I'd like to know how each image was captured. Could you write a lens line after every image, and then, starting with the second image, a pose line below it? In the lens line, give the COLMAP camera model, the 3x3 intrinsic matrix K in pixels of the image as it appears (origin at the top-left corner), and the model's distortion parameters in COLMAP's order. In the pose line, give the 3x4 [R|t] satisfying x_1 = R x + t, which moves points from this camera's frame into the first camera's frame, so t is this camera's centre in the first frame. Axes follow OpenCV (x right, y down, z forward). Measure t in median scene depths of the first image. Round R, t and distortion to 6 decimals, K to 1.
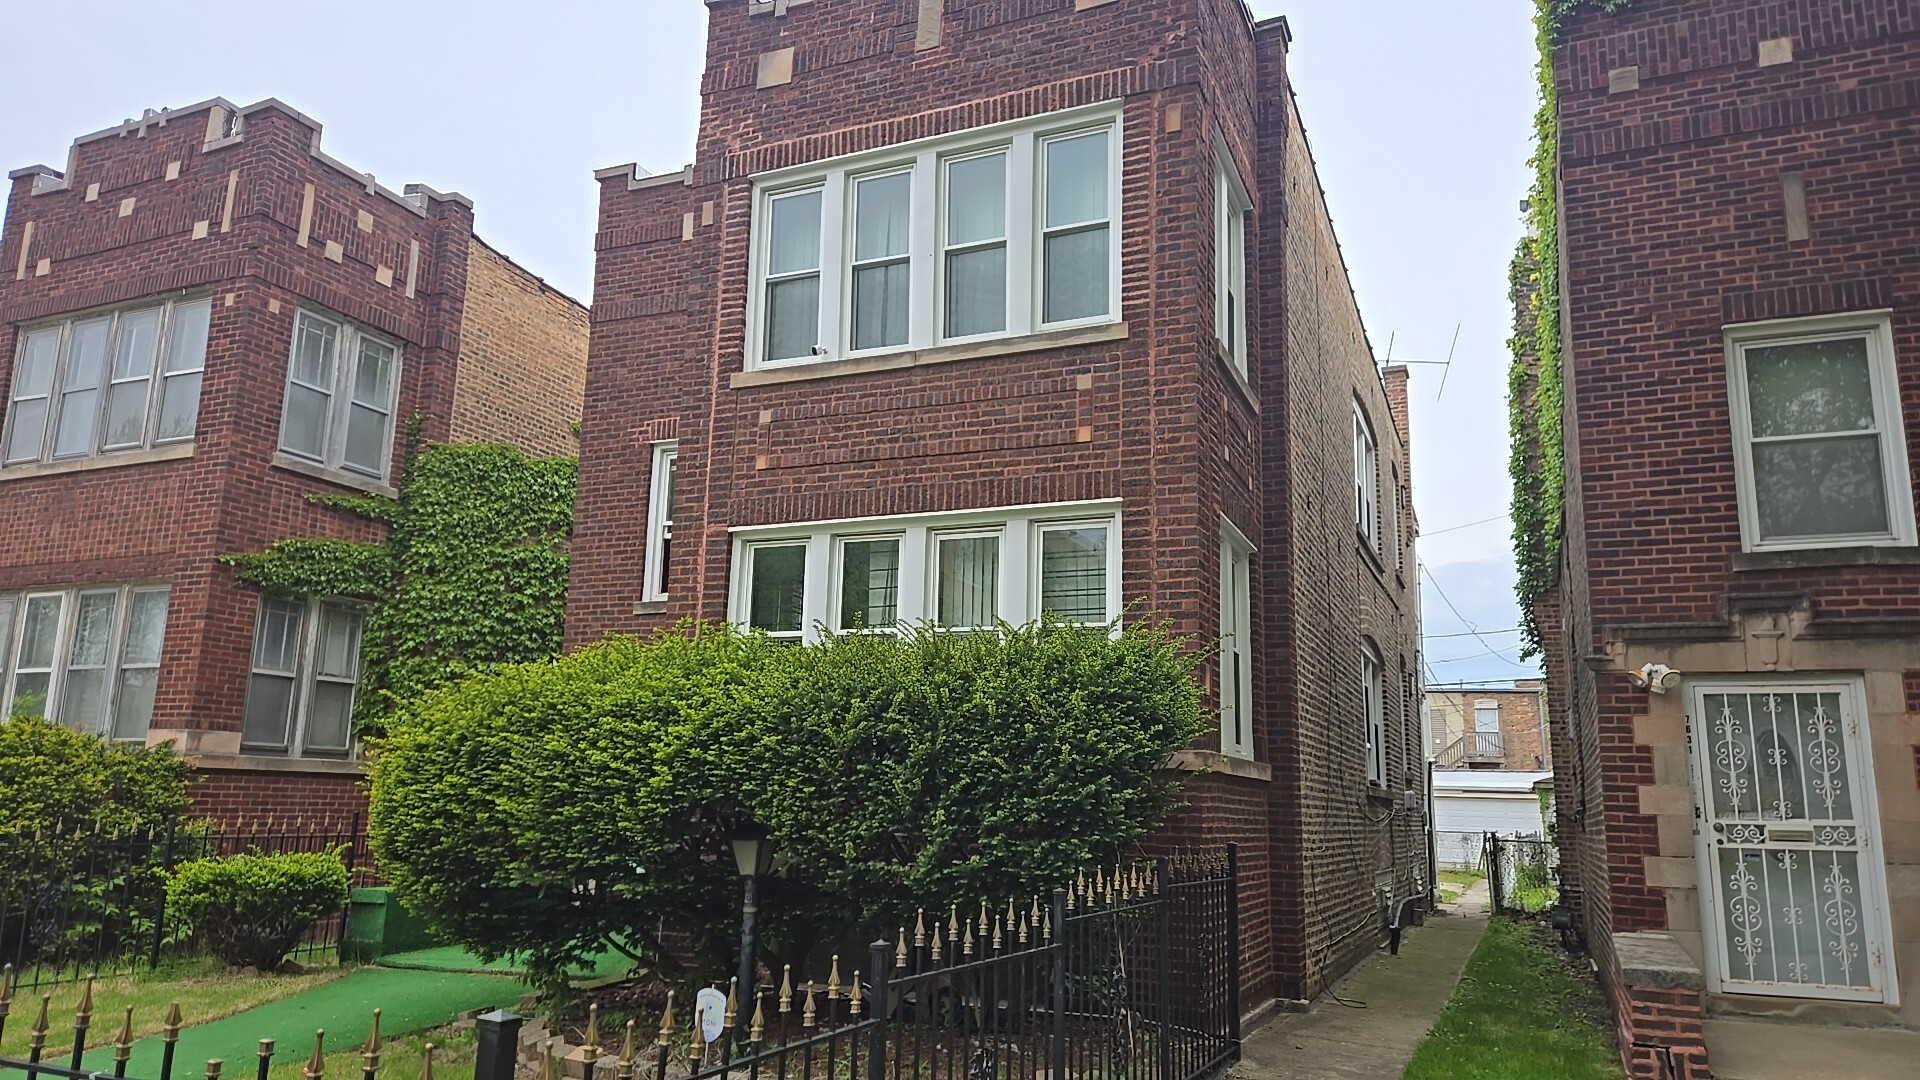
lens RADIAL K [[1284.0, 0, 945.8], [0, 1284.0, 551.7], [0, 0, 1]] dist [0.061067, -0.034675]
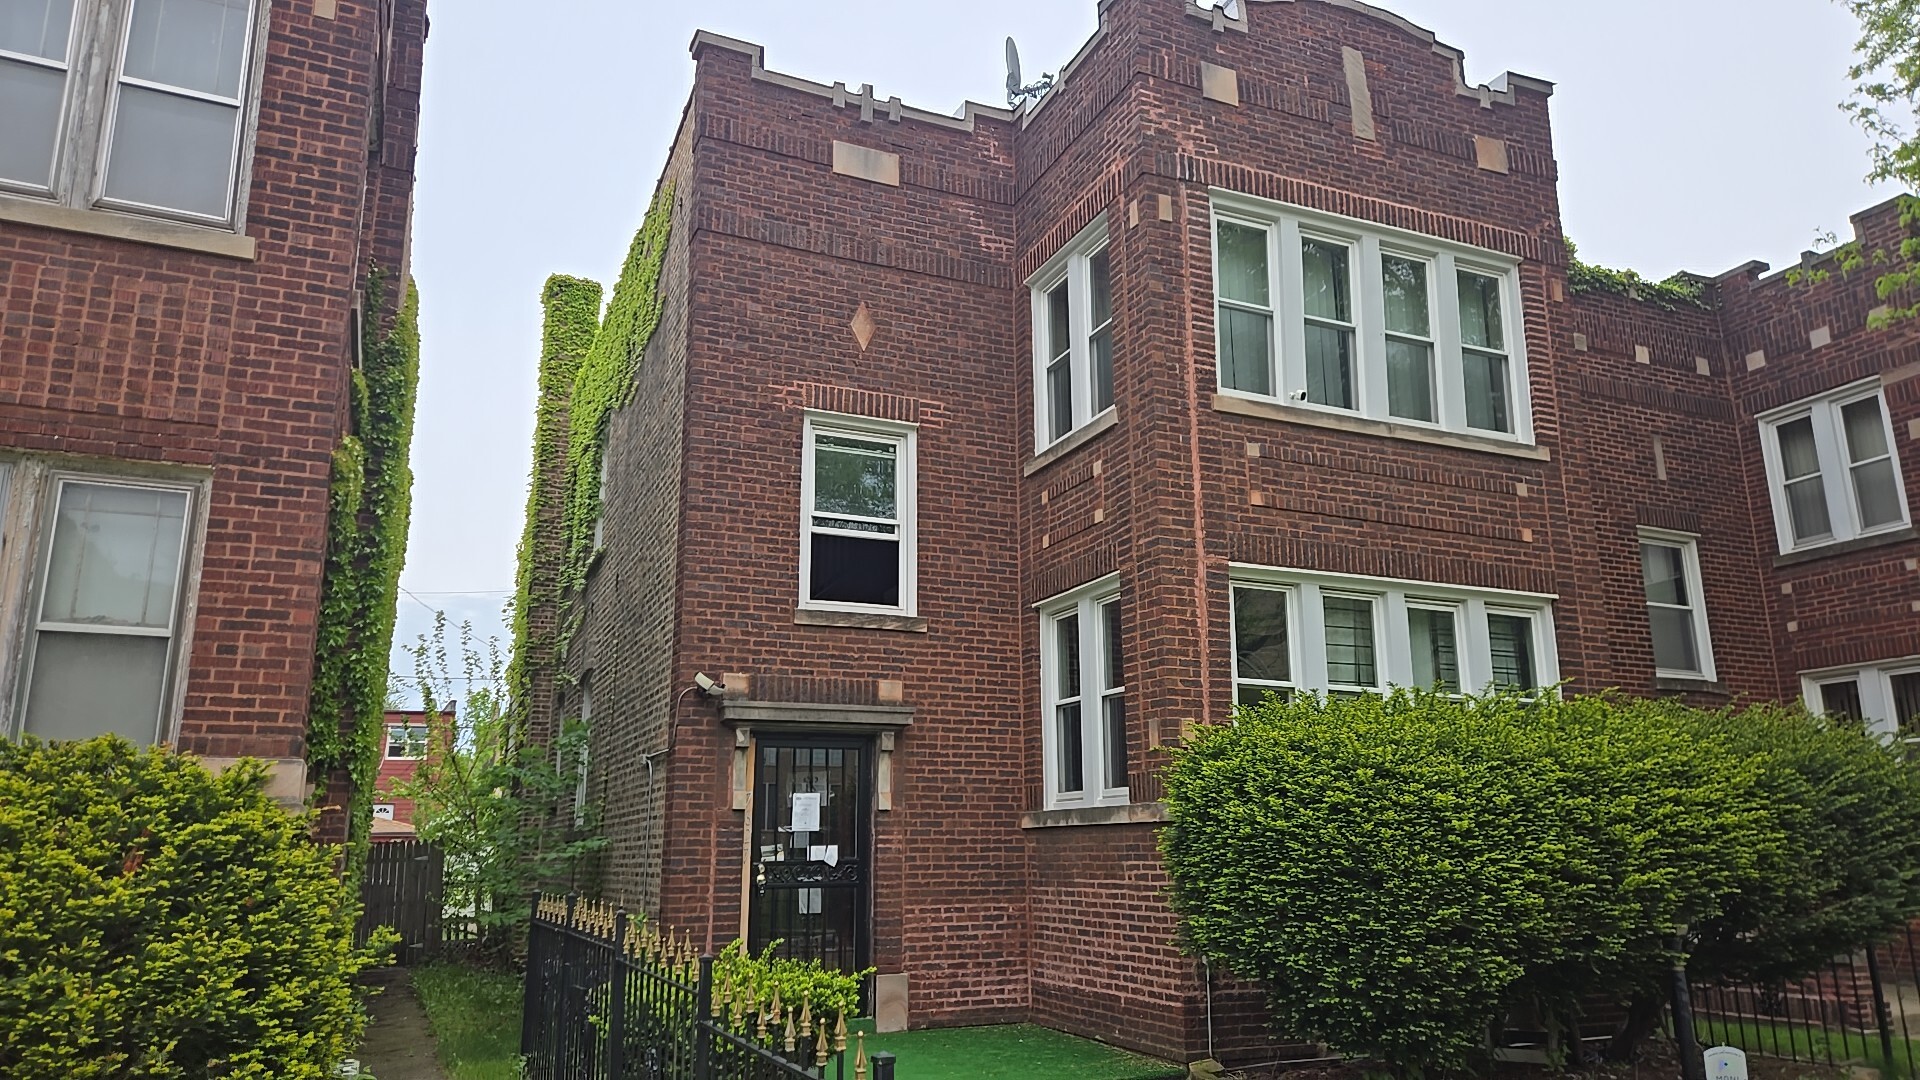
lens RADIAL K [[1284.0, 0, 958.7], [0, 1284.0, 551.3], [0, 0, 1]] dist [0.061067, -0.034675]
pose [[0.669704, 0.142696, 0.728789, -0.995520], [-0.123140, 0.989118, -0.080511, 0.073851], [-0.732347, -0.035825, 0.679988, 0.527701]]
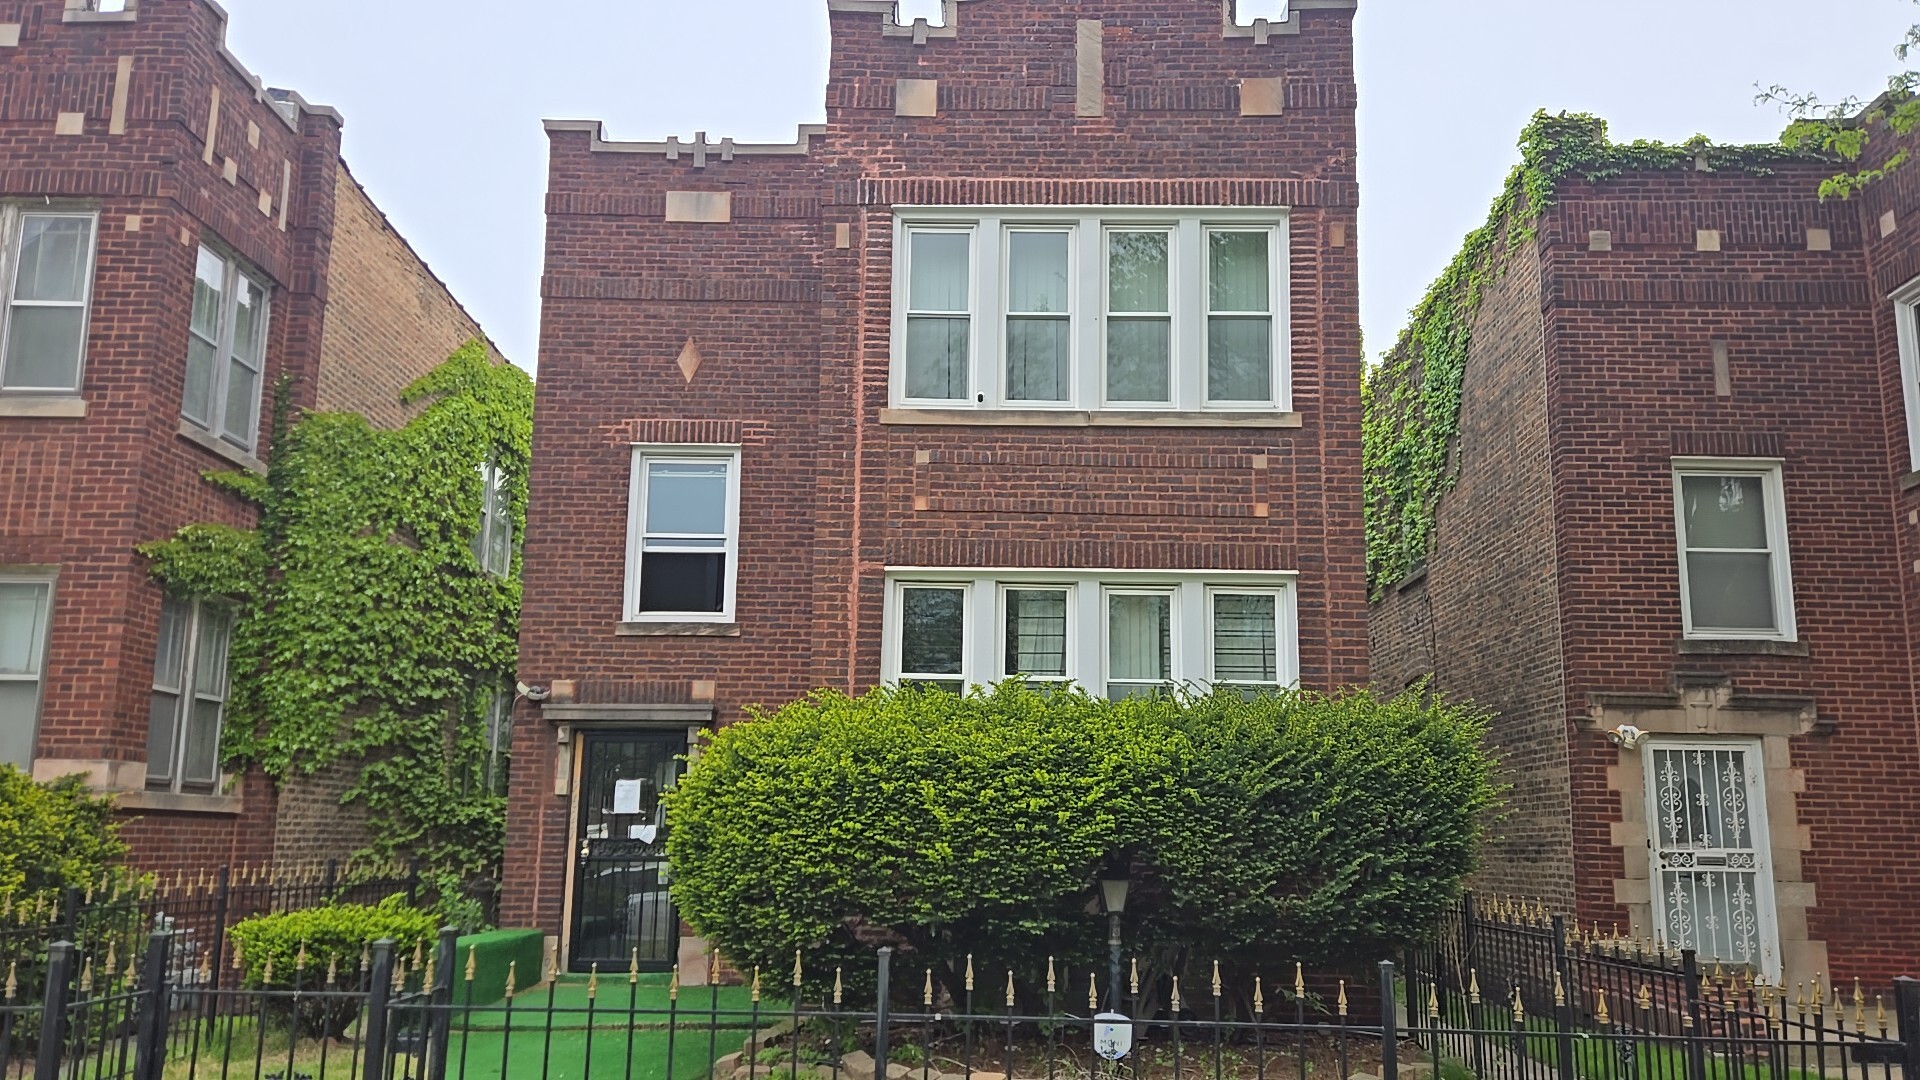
lens RADIAL K [[1555.3, 0, 944.2], [0, 1555.3, 549.9], [0, 0, 1]] dist [0.067535, -0.018379]
pose [[0.920385, 0.061119, 0.386207, -0.604775], [-0.067270, 0.997732, 0.002417, -0.038374], [-0.385183, -0.028204, 0.922409, -0.125342]]
